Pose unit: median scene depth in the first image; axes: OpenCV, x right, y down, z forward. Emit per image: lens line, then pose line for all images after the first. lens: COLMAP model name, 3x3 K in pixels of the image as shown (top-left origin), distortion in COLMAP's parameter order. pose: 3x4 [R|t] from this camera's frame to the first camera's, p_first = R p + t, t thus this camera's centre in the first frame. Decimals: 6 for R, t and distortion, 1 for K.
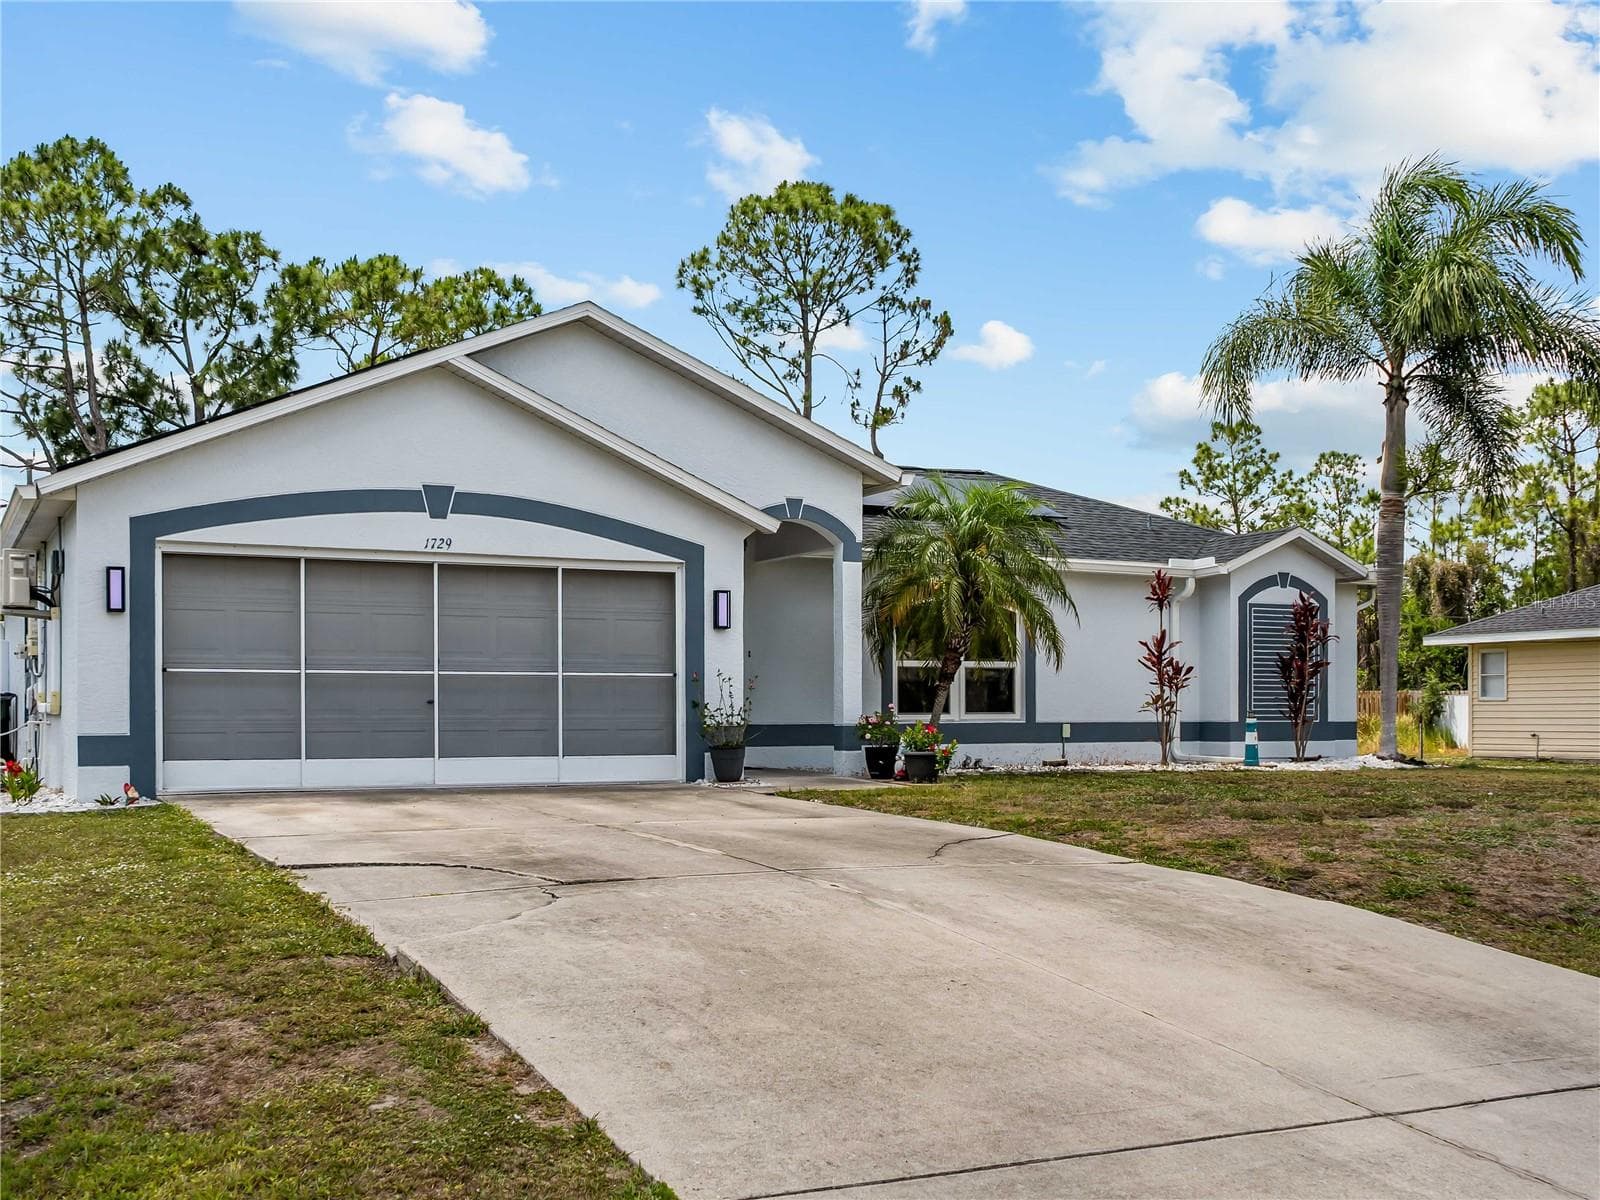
lens RADIAL K [[1734.5, 0, 805.1], [0, 1734.5, 720.9], [0, 0, 1]] dist [-0.029936, -0.007258]
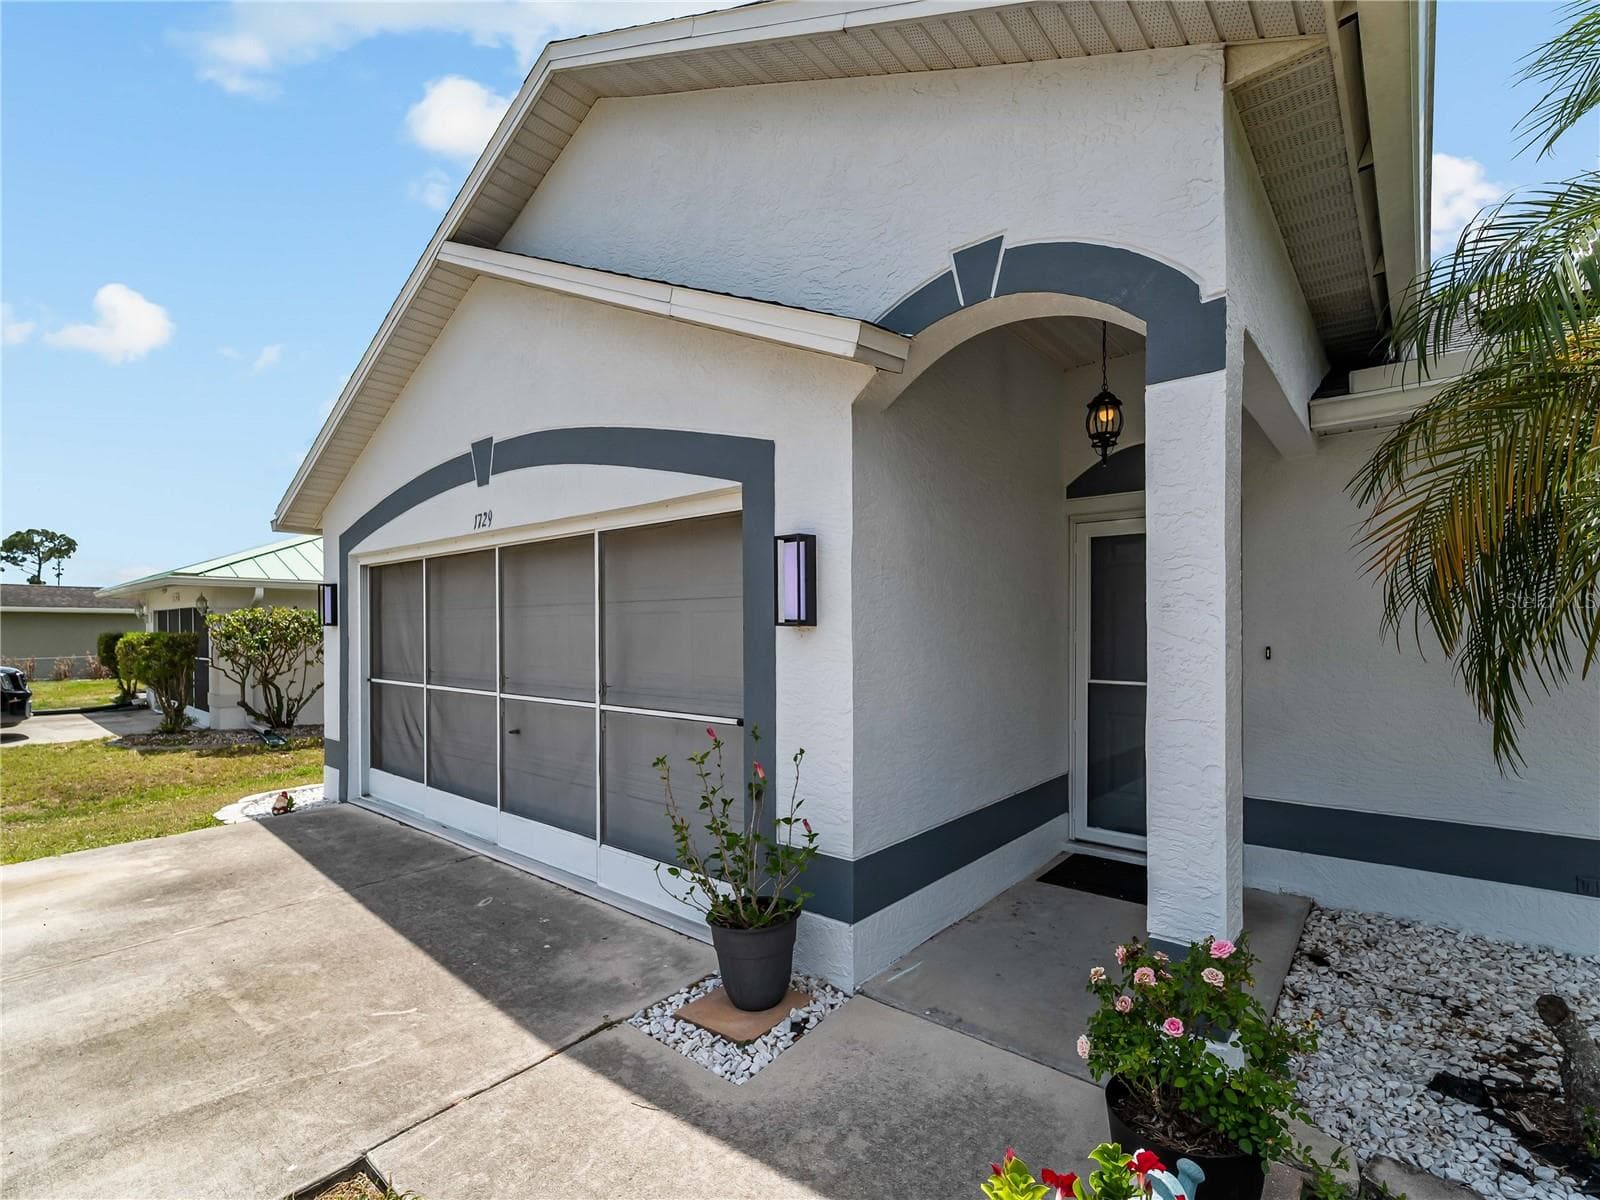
lens RADIAL K [[732.3, 0, 816.4], [0, 732.3, 638.9], [0, 0, 1]] dist [-0.001777, 0.000283]
pose [[0.400566, 0.009260, -0.916221, 0.119806], [-0.004197, 0.999957, 0.008271, -0.051999], [0.916258, 0.000532, 0.400587, 0.940580]]
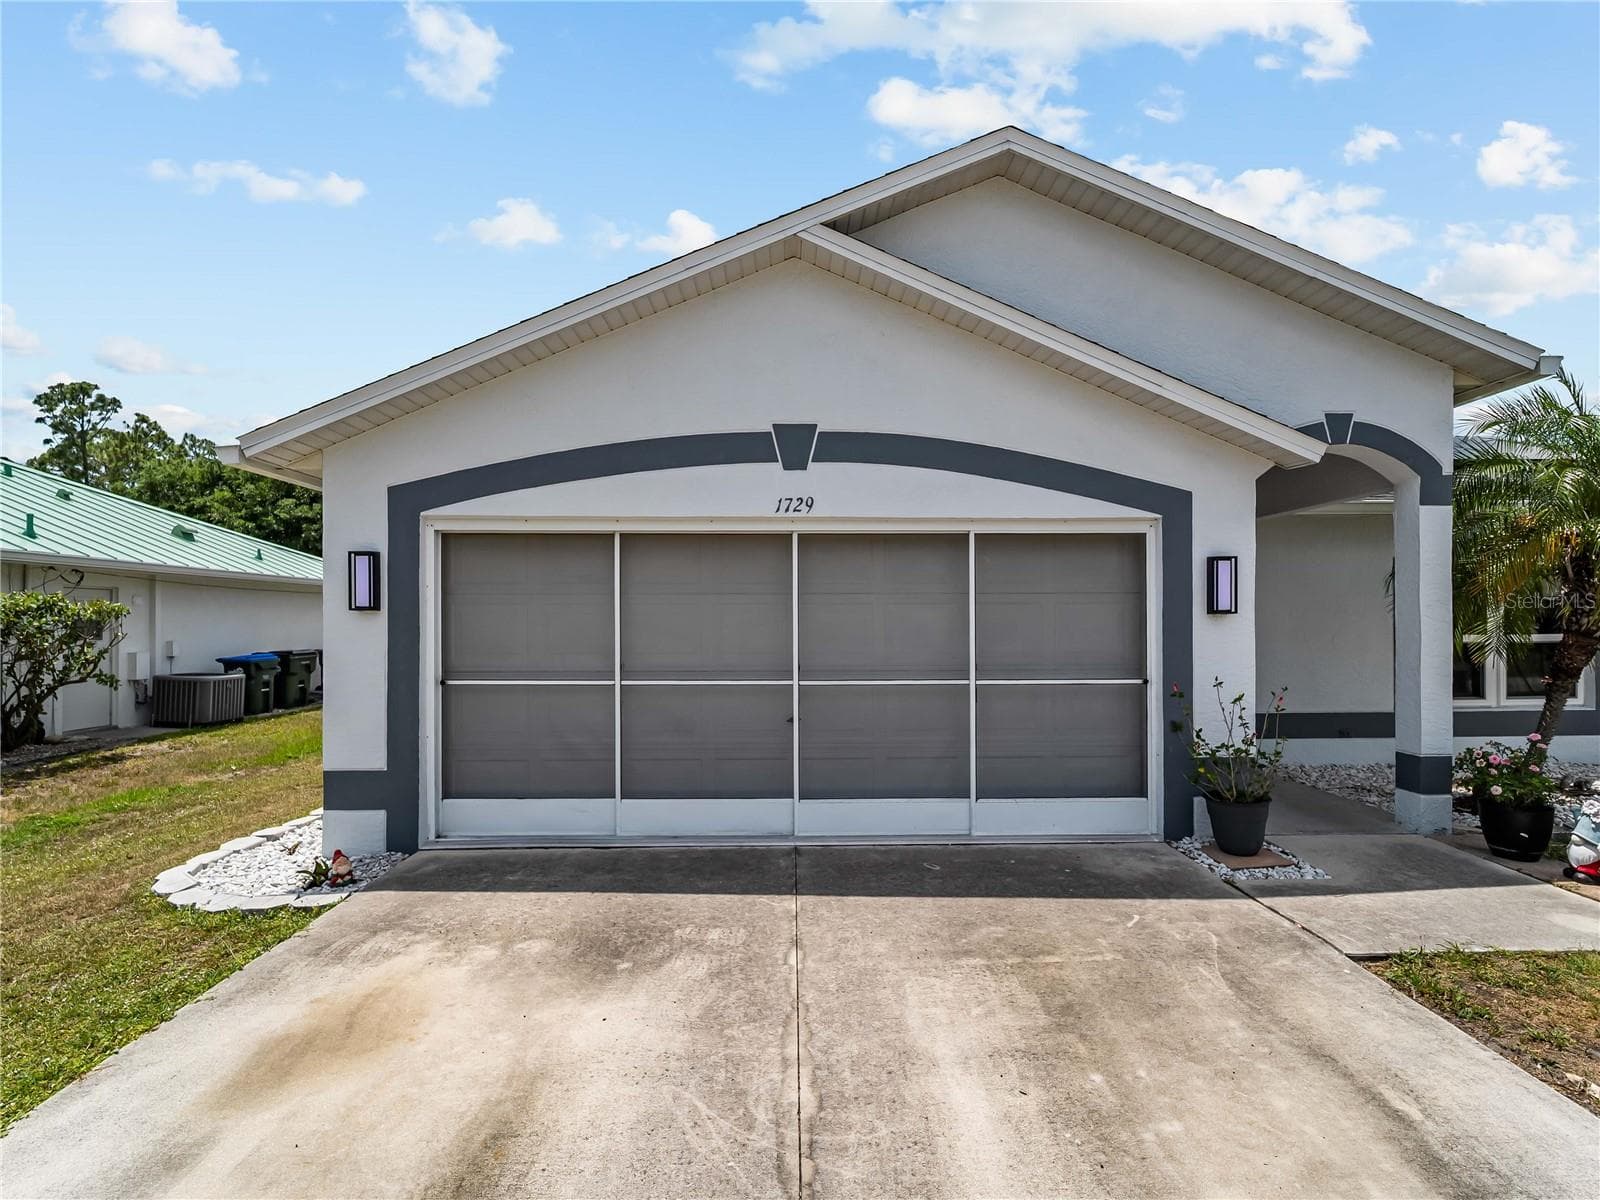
lens RADIAL K [[729.6, 0, 802.0], [0, 729.6, 623.1], [0, 0, 1]] dist [-0.002474, -0.000249]
pose [[0.900884, 0.002527, -0.434054, -0.072553], [-0.001542, 0.999995, 0.002623, -0.050662], [0.434058, -0.001694, 0.900883, 0.681275]]
